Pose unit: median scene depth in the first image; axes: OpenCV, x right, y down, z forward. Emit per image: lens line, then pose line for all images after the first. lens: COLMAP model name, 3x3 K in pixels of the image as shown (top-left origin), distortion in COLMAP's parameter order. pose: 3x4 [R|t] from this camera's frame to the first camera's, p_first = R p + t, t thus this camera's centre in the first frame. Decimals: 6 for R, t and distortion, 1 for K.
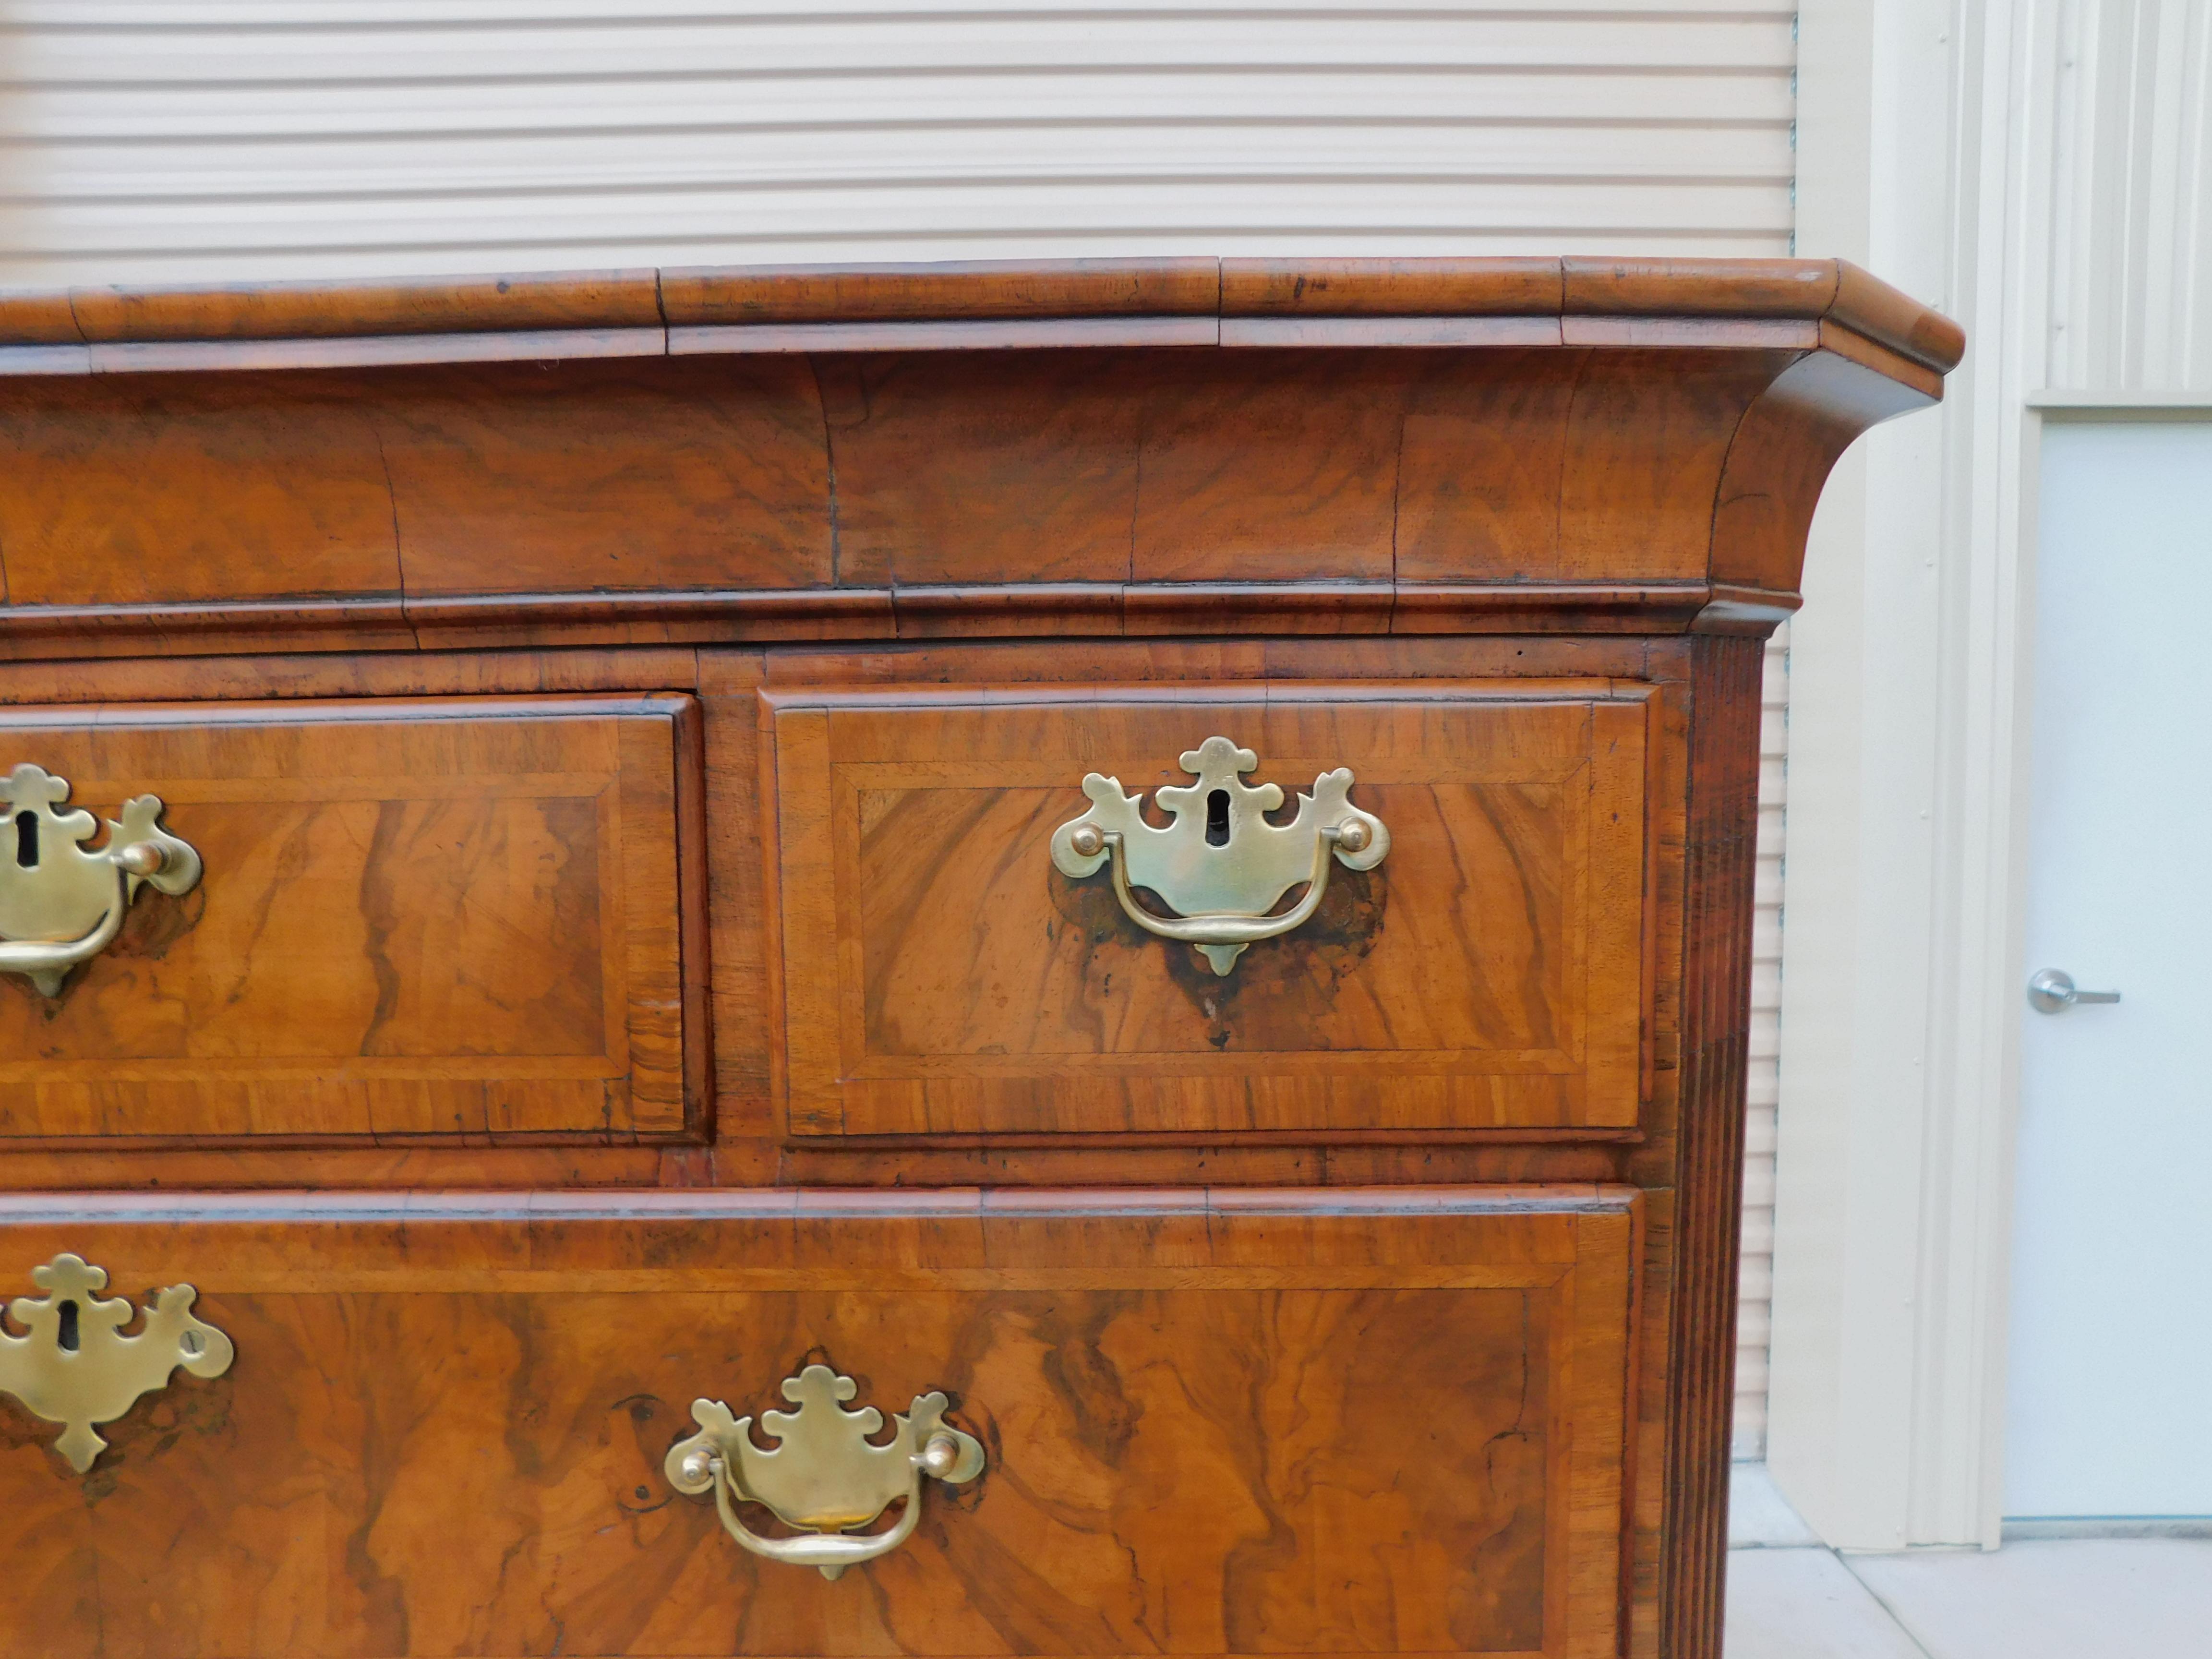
lens RADIAL K [[1451.3, 0, 1122.5], [0, 1451.3, 824.3], [0, 0, 1]] dist [-0.079058, 0.055359]
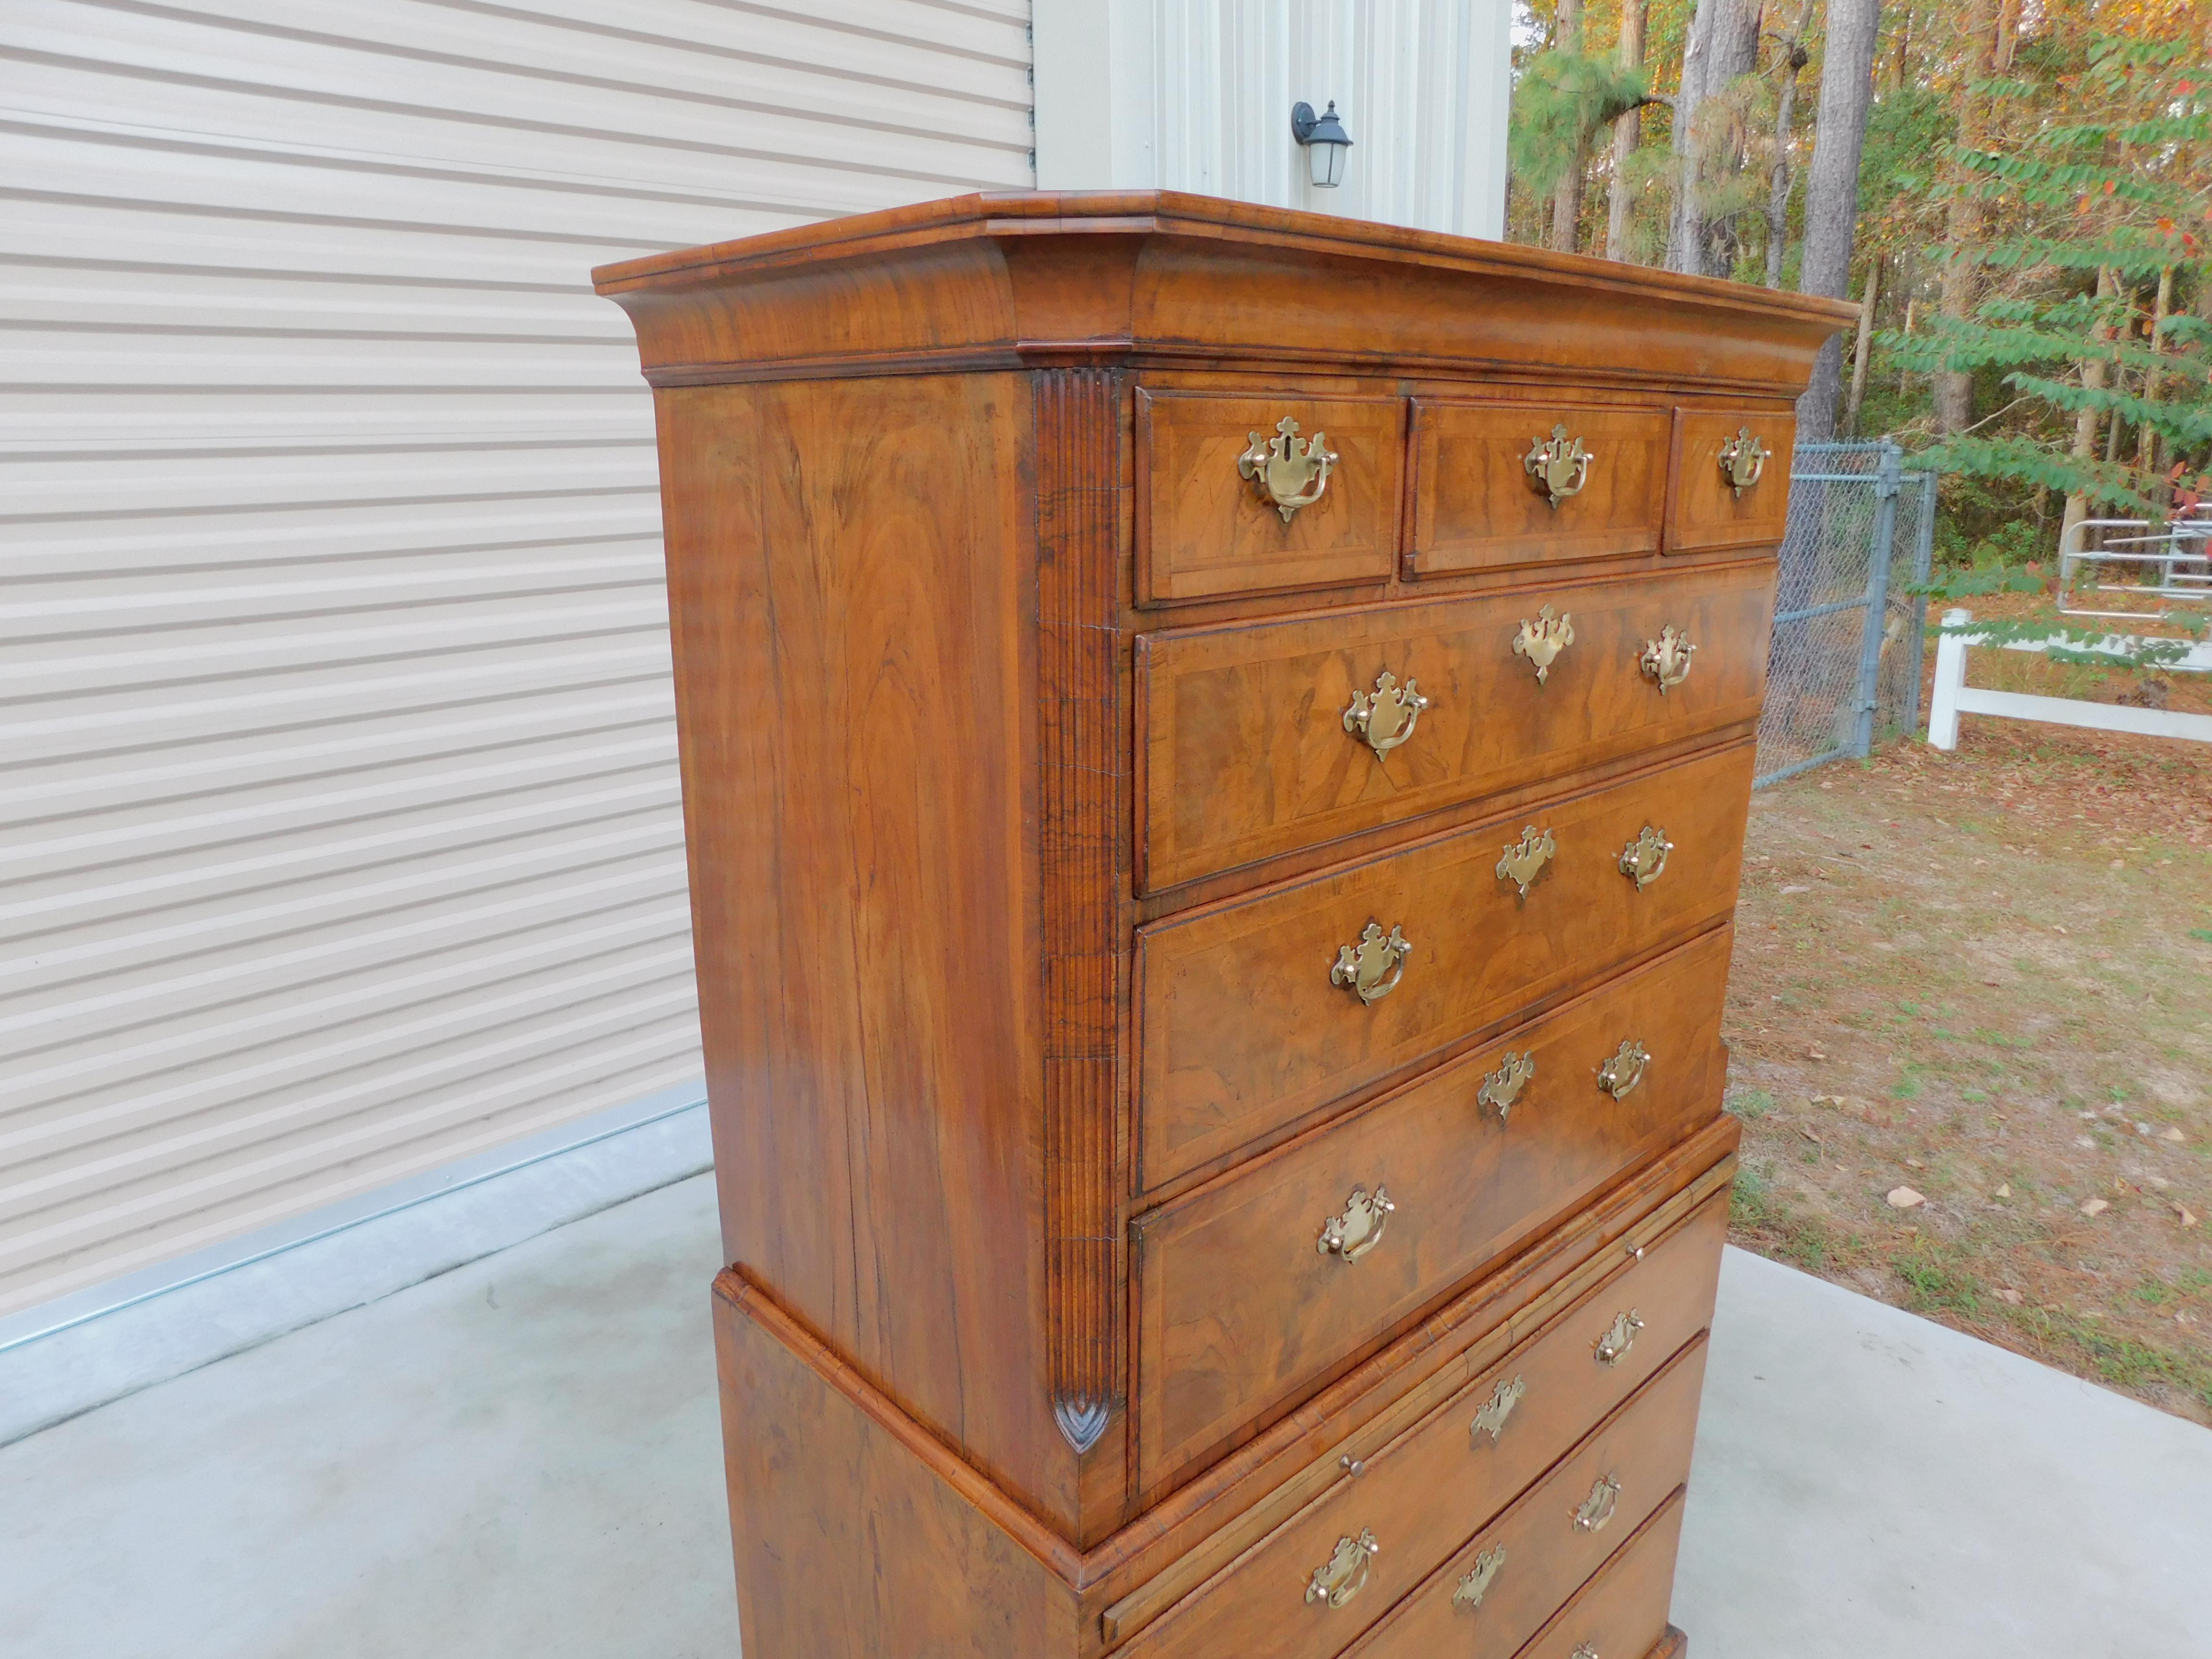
lens RADIAL K [[1460.5, 0, 1124.7], [0, 1460.5, 802.3], [0, 0, 1]] dist [-0.075609, 0.057904]
pose [[0.720402, -0.152259, 0.676638, -3.327690], [0.041897, 0.983377, 0.176675, 0.146479], [-0.692290, -0.098927, 0.714806, -0.507768]]
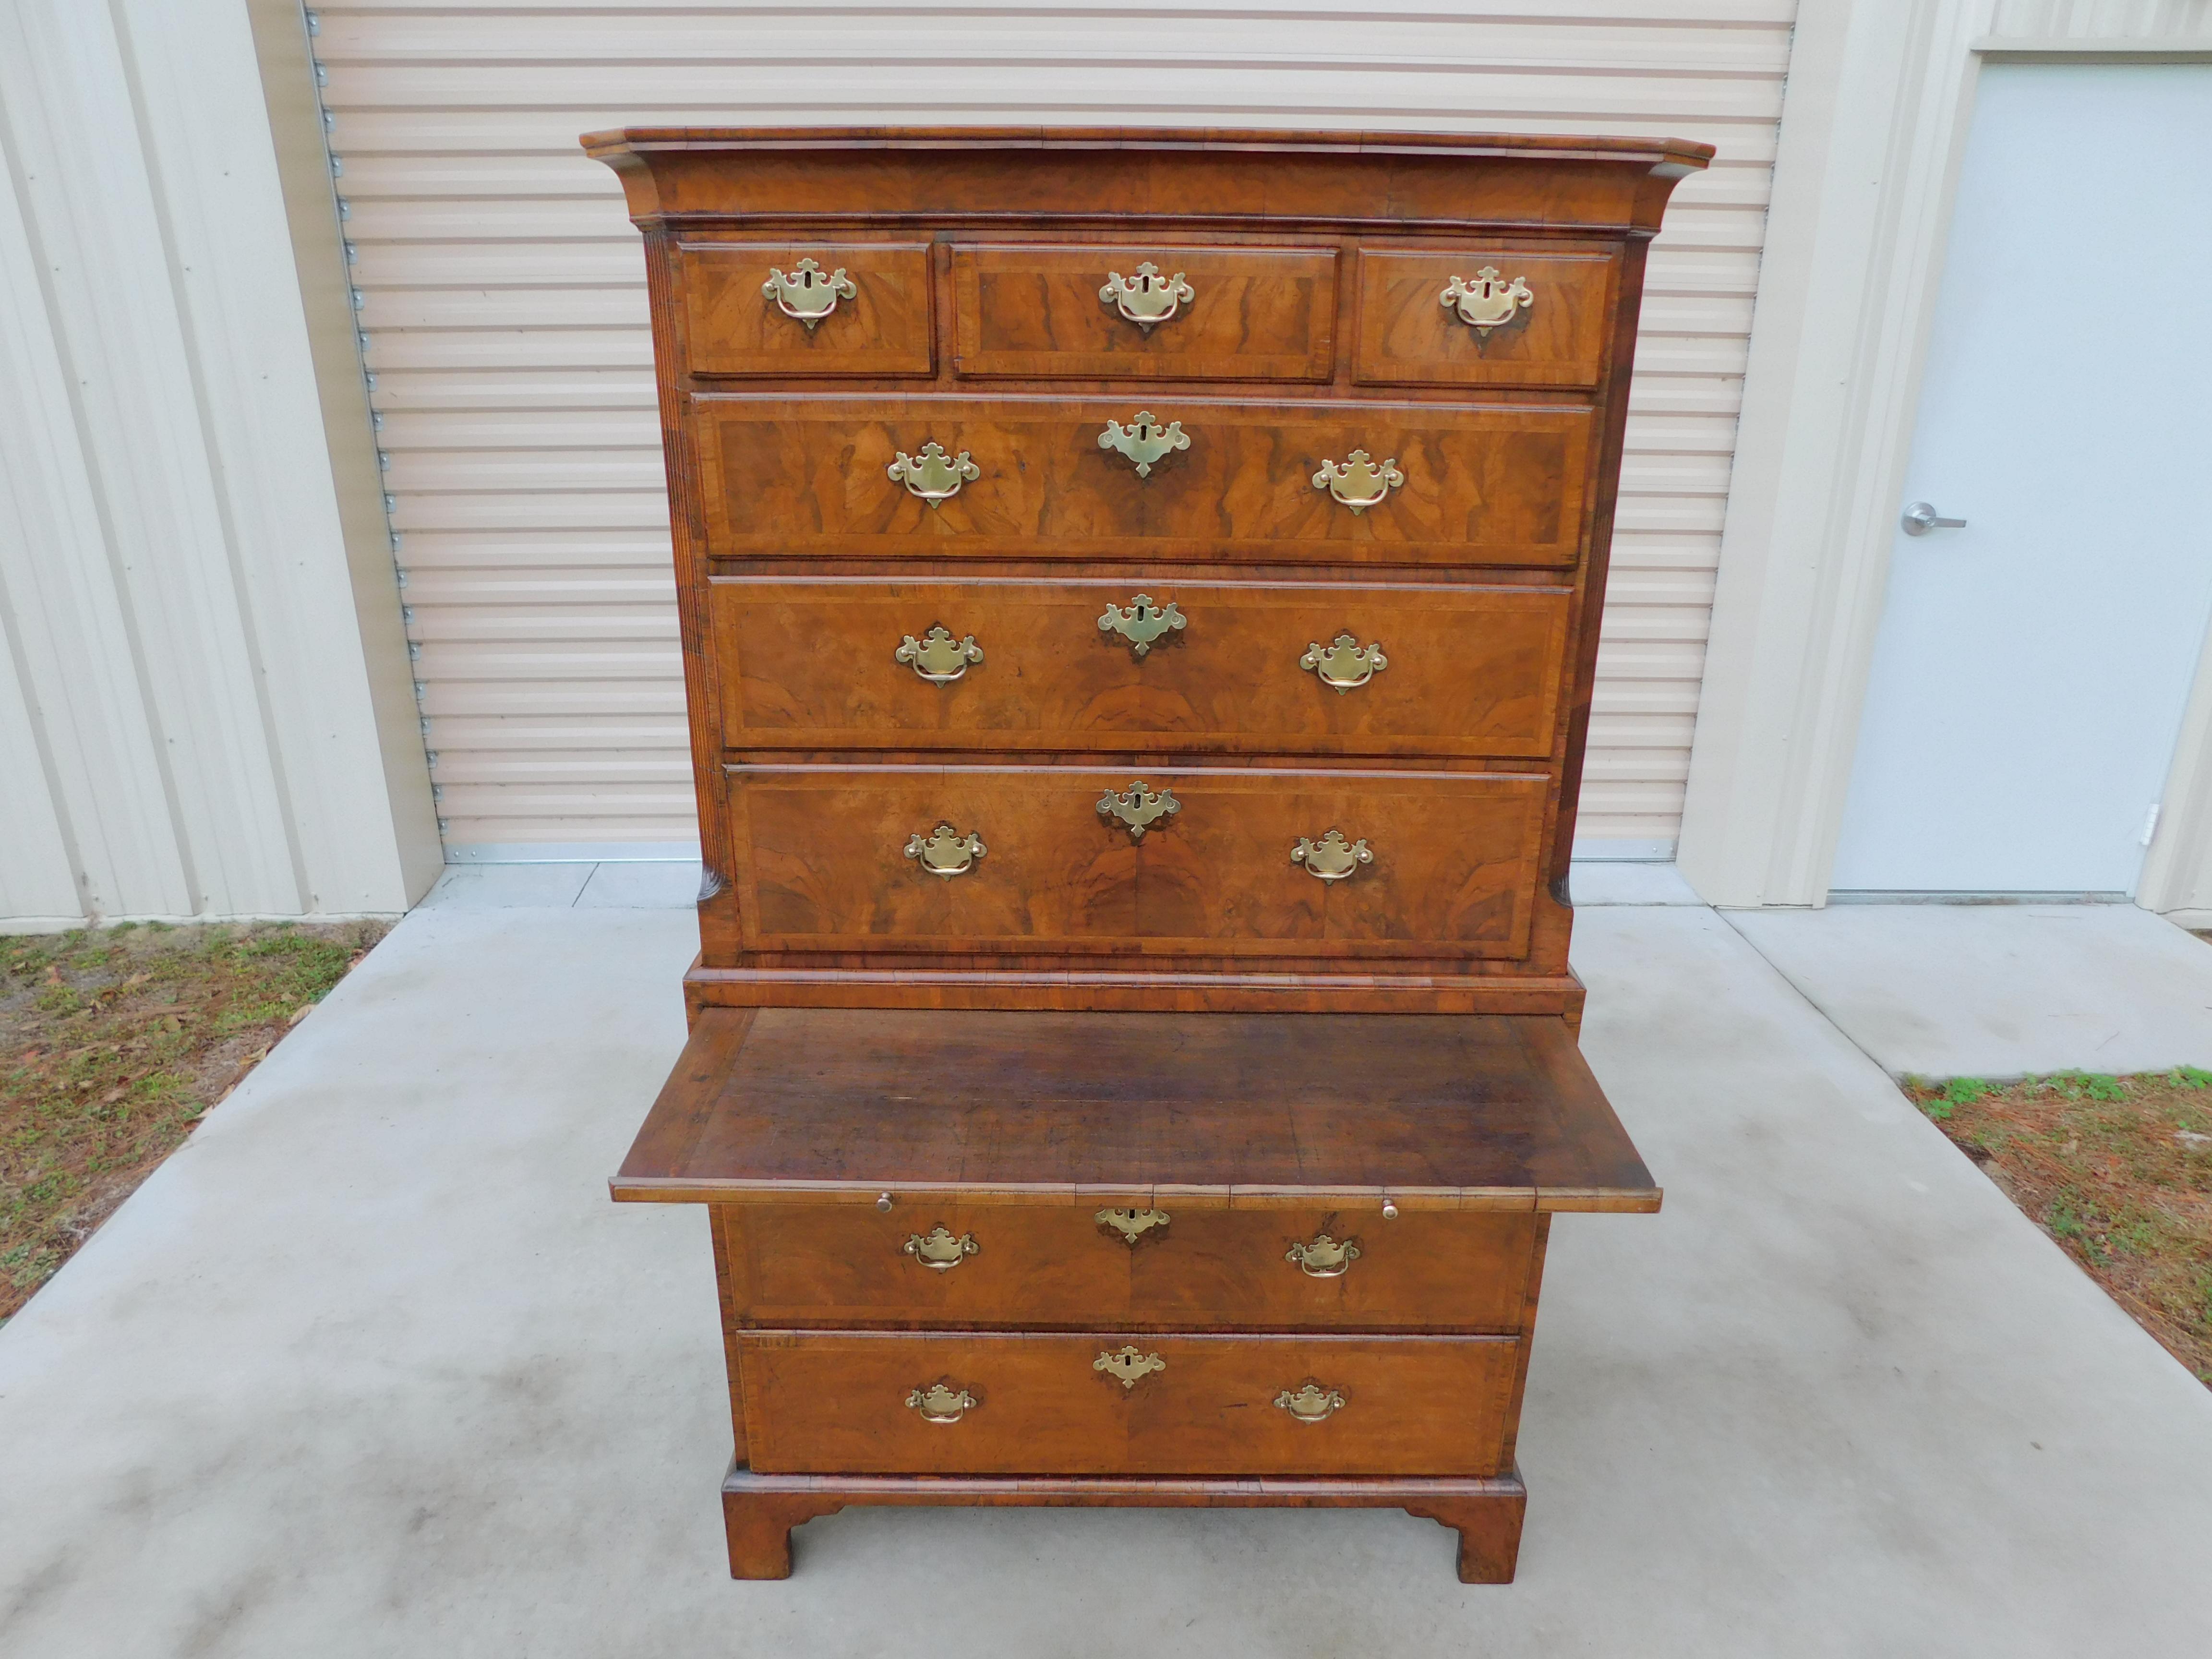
lens RADIAL K [[1473.0, 0, 1128.9], [0, 1473.0, 806.7], [0, 0, 1]] dist [-0.076873, 0.056021]
pose [[0.999567, 0.022153, 0.019355, -0.827984], [-0.026408, 0.965627, 0.258585, 0.310126], [-0.012962, -0.258984, 0.965795, -2.683833]]
